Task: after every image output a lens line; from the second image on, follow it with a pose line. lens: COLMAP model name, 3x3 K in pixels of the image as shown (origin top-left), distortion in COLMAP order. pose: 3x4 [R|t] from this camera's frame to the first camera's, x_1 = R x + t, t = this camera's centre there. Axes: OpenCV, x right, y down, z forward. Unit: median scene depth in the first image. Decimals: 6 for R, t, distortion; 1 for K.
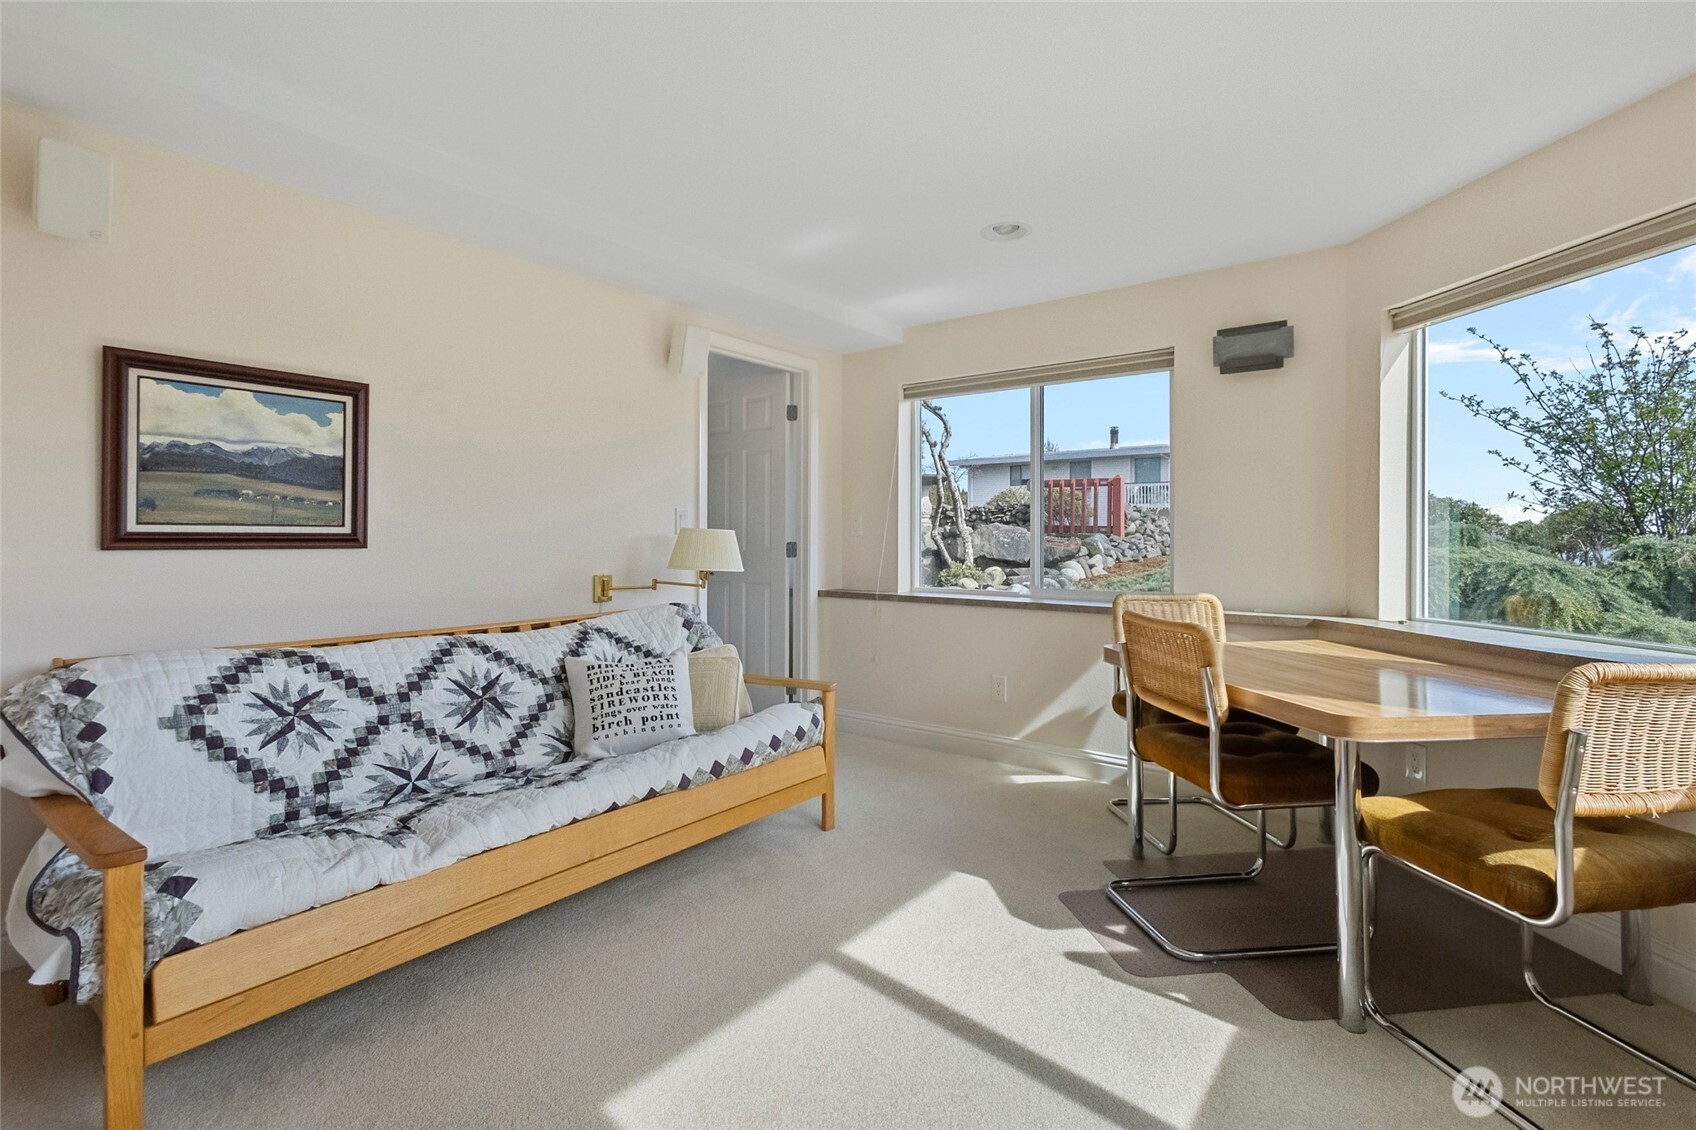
lens RADIAL K [[780.1, 0, 885.0], [0, 780.1, 555.0], [0, 0, 1]] dist [0.012921, -0.005044]
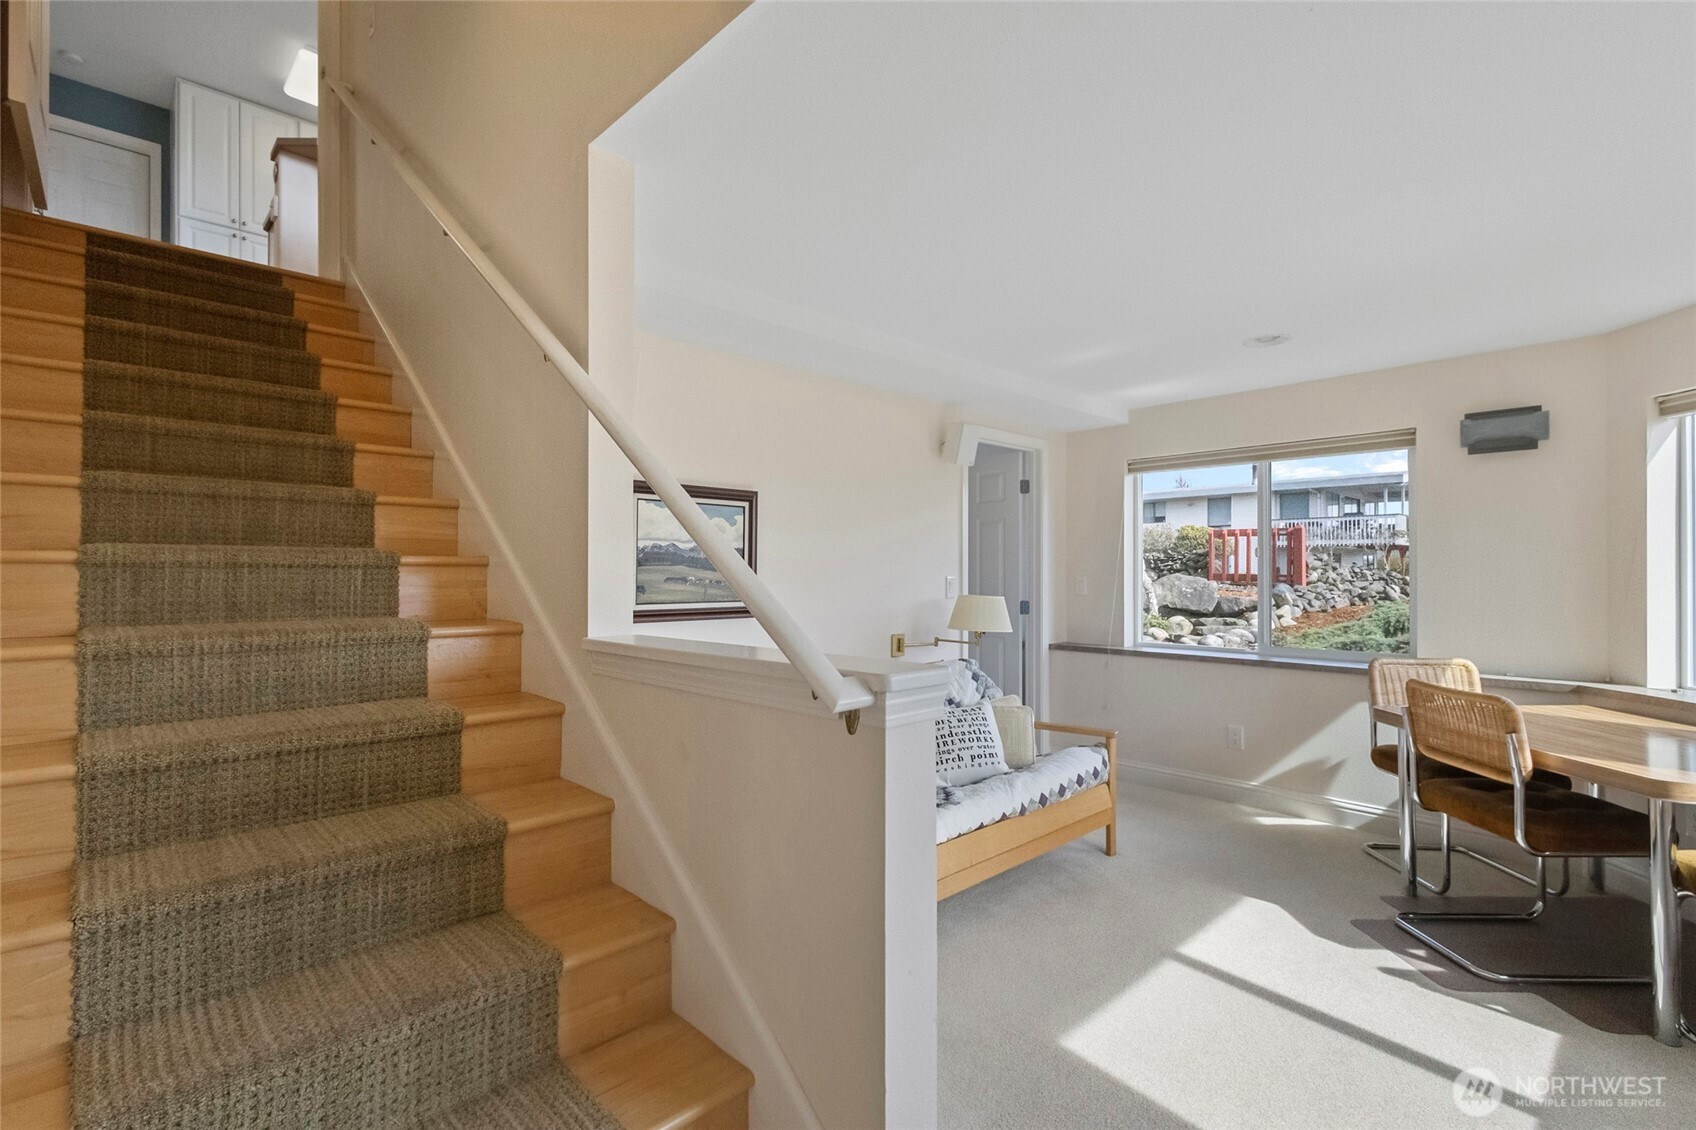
lens RADIAL K [[780.1, 0, 859.4], [0, 780.1, 579.8], [0, 0, 1]] dist [0.012921, -0.005044]
pose [[0.986944, -0.001109, -0.161060, -0.279667], [-0.000500, 0.999950, -0.009949, -0.057706], [0.161063, 0.009900, 0.986894, -0.250839]]
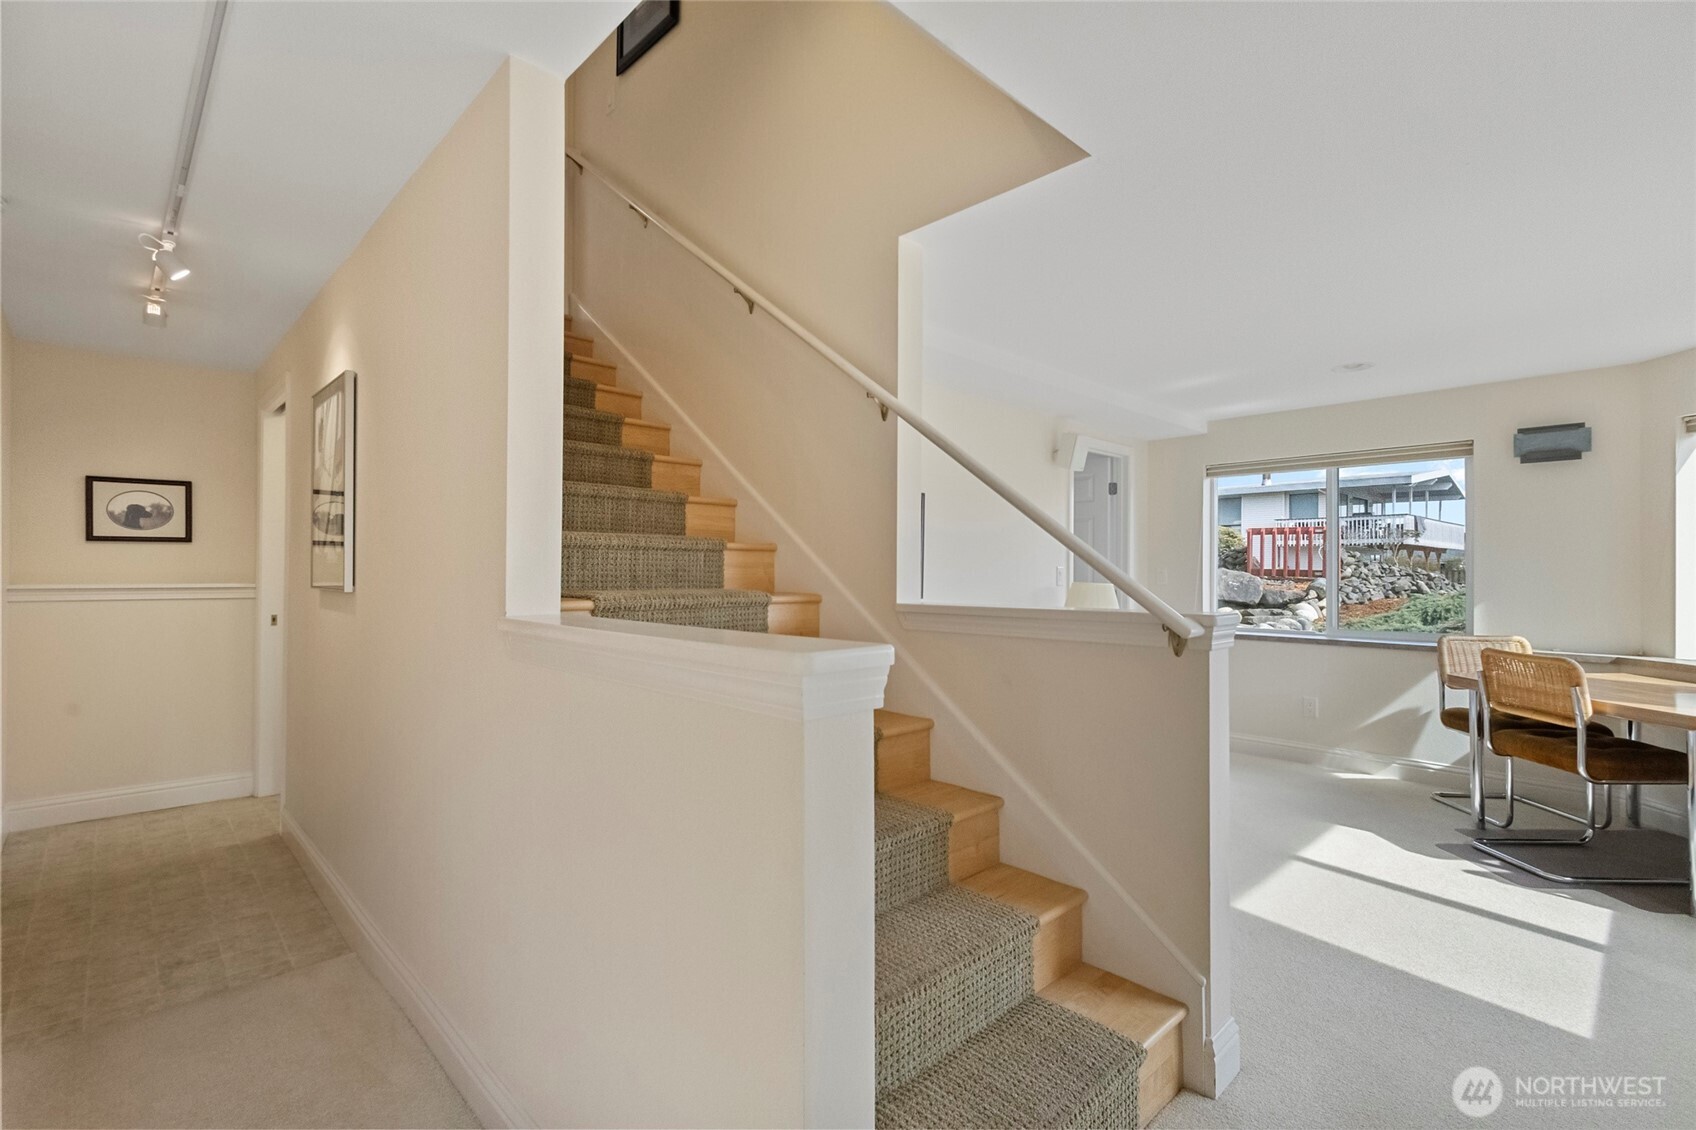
lens RADIAL K [[780.1, 0, 846.9], [0, 780.1, 578.5], [0, 0, 1]] dist [0.012921, -0.005044]
pose [[0.986040, 0.003650, -0.166466, -0.540144], [-0.005294, 0.999941, -0.009436, -0.032342], [0.166422, 0.010185, 0.986002, -0.541970]]
